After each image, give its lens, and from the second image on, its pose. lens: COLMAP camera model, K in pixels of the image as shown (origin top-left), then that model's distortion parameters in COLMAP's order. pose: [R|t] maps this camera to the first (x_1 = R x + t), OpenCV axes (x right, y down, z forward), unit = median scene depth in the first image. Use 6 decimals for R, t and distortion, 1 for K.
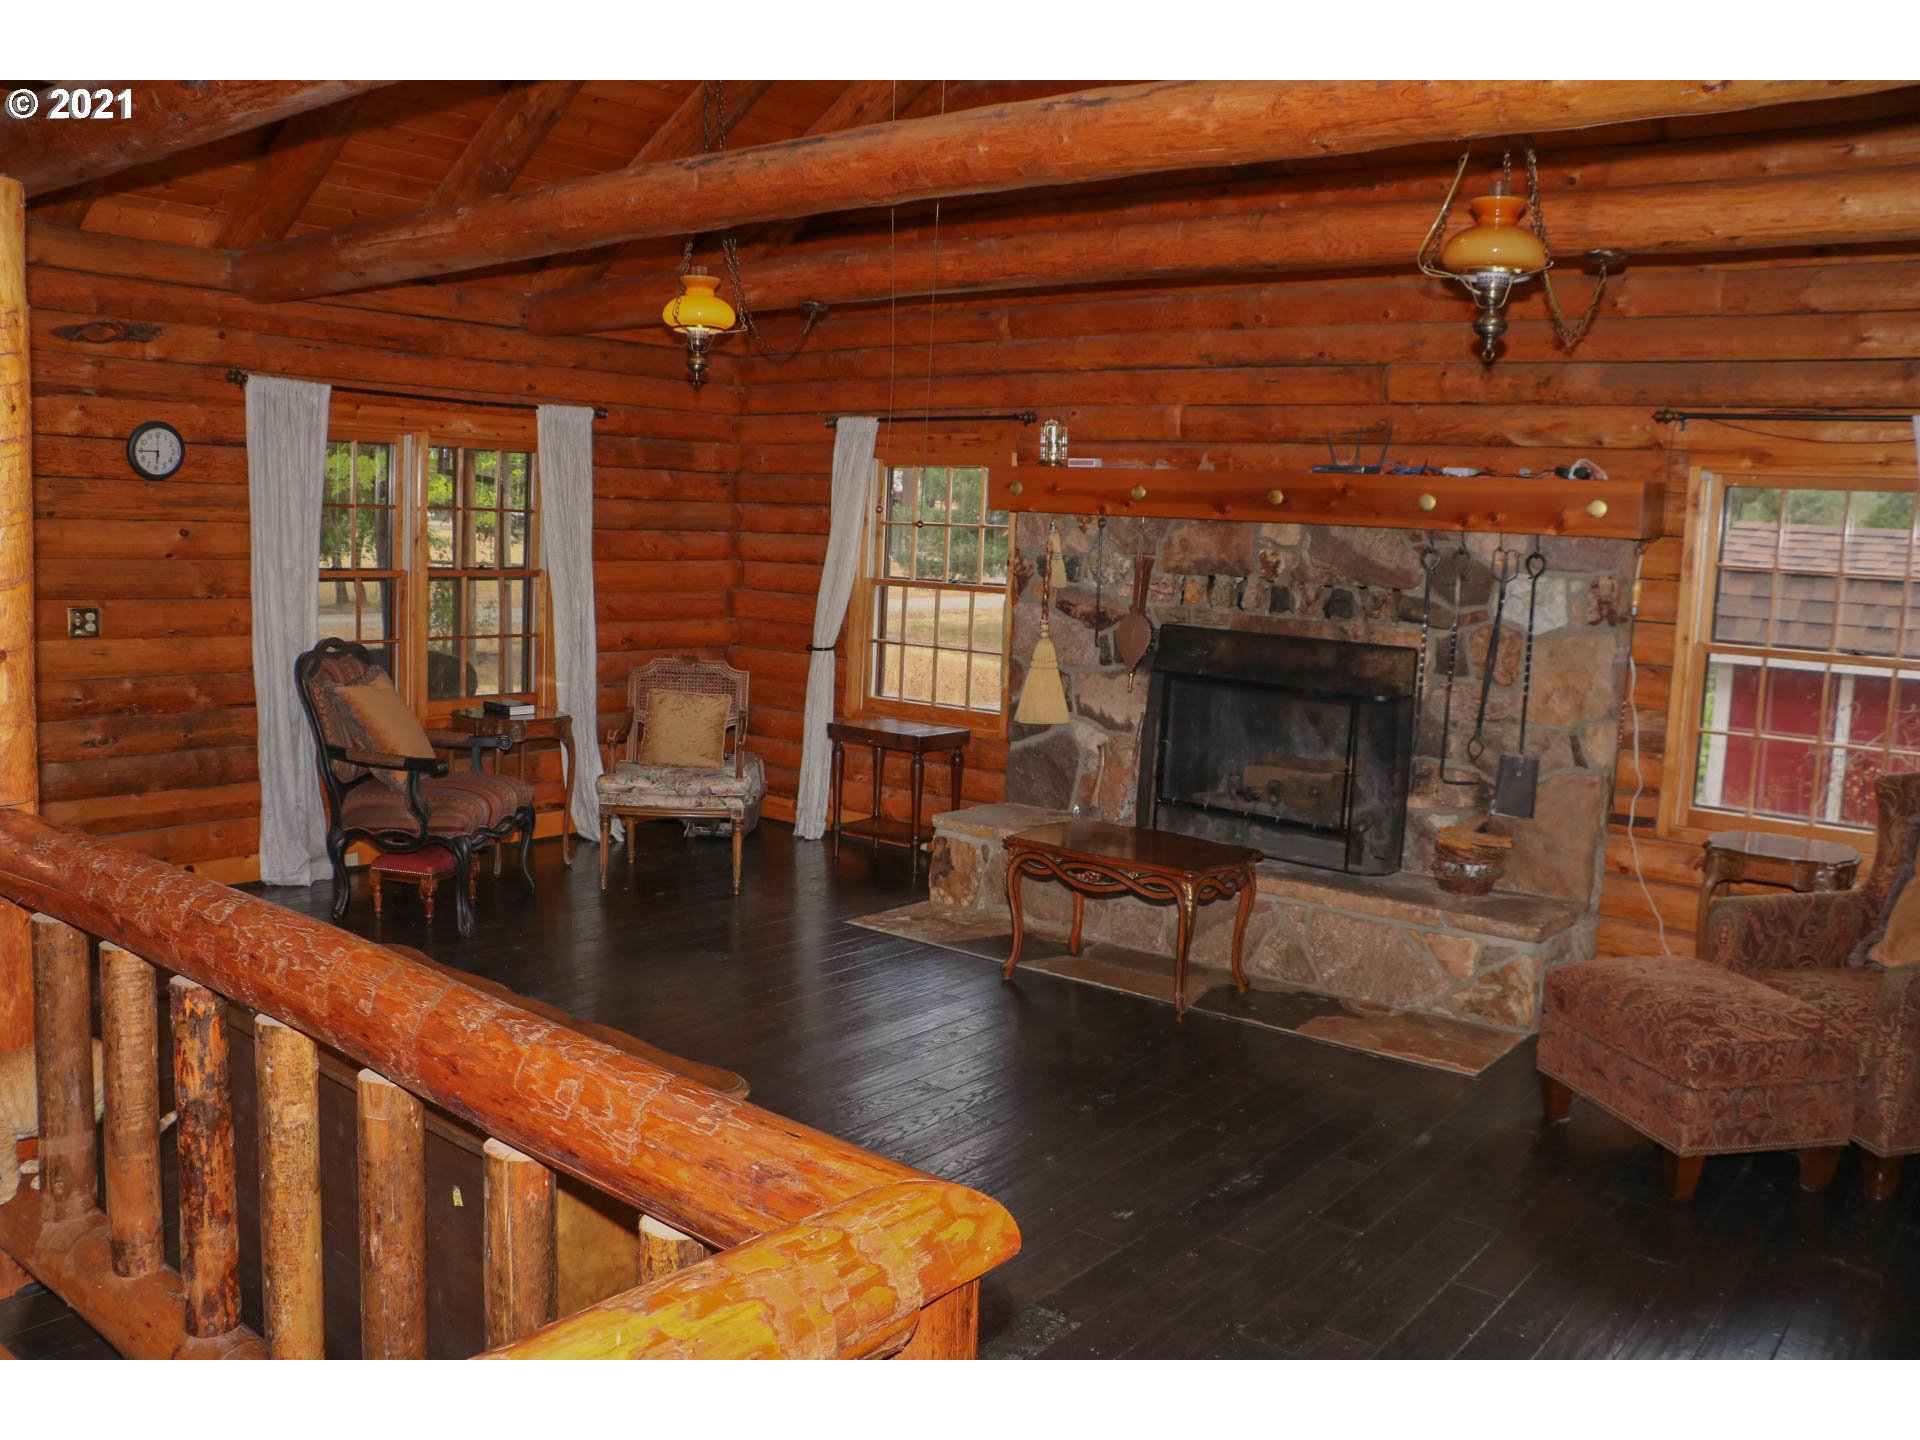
lens RADIAL K [[1578.3, 0, 962.8], [0, 1578.3, 730.2], [0, 0, 1]] dist [-0.141503, 0.072379]
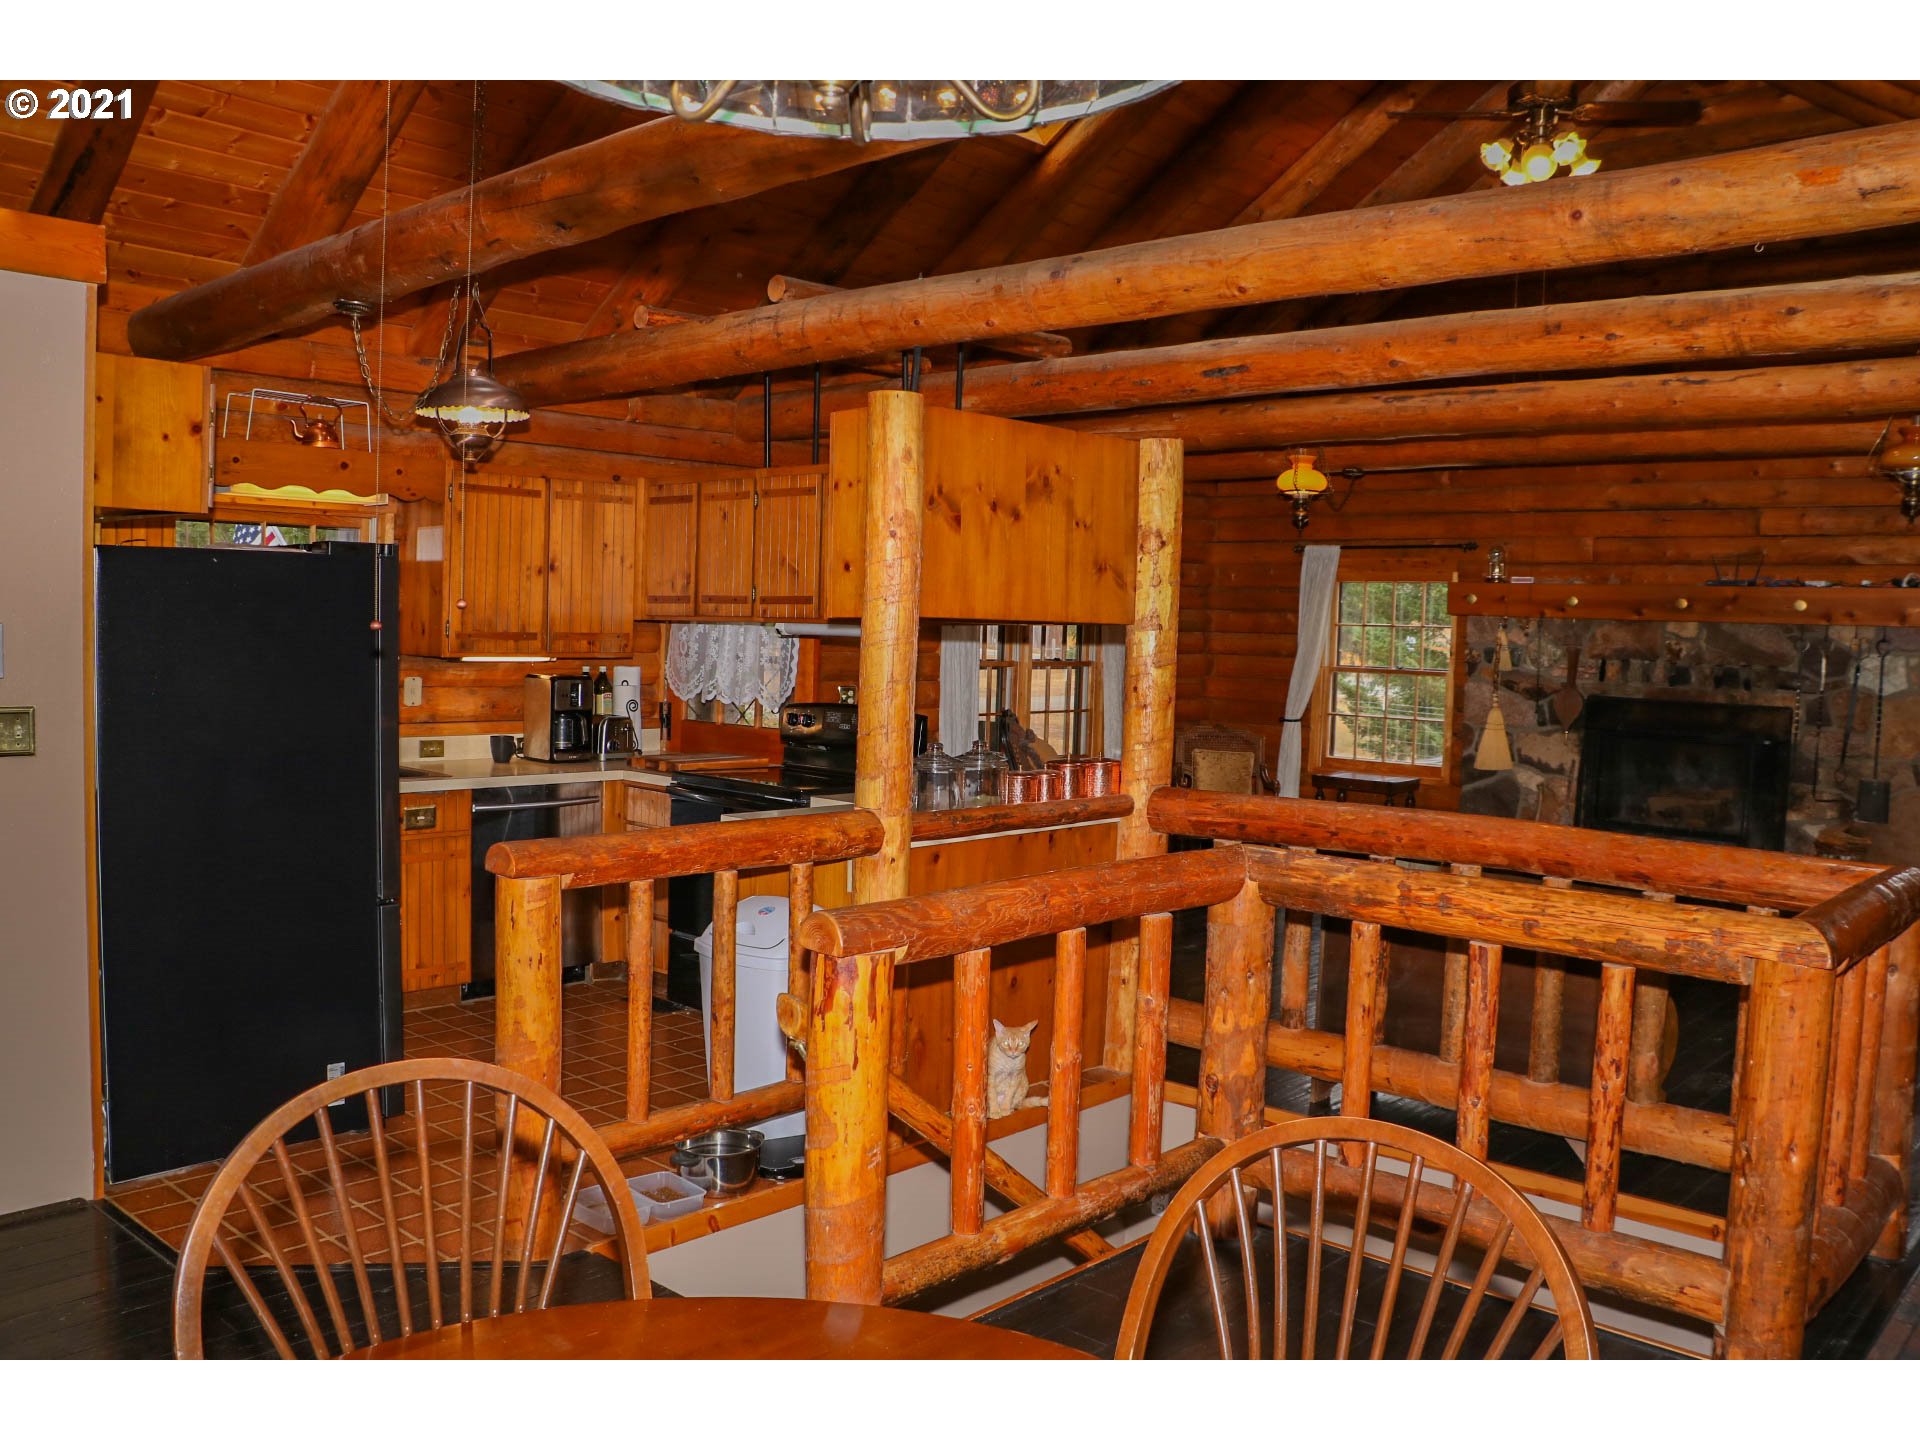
lens RADIAL K [[1578.3, 0, 948.5], [0, 1578.3, 719.8], [0, 0, 1]] dist [-0.141503, 0.072379]
pose [[0.997569, -0.010182, -0.068940, -0.360203], [0.005250, 0.997438, -0.071349, 0.050527], [0.069490, 0.070814, 0.995066, -0.409391]]
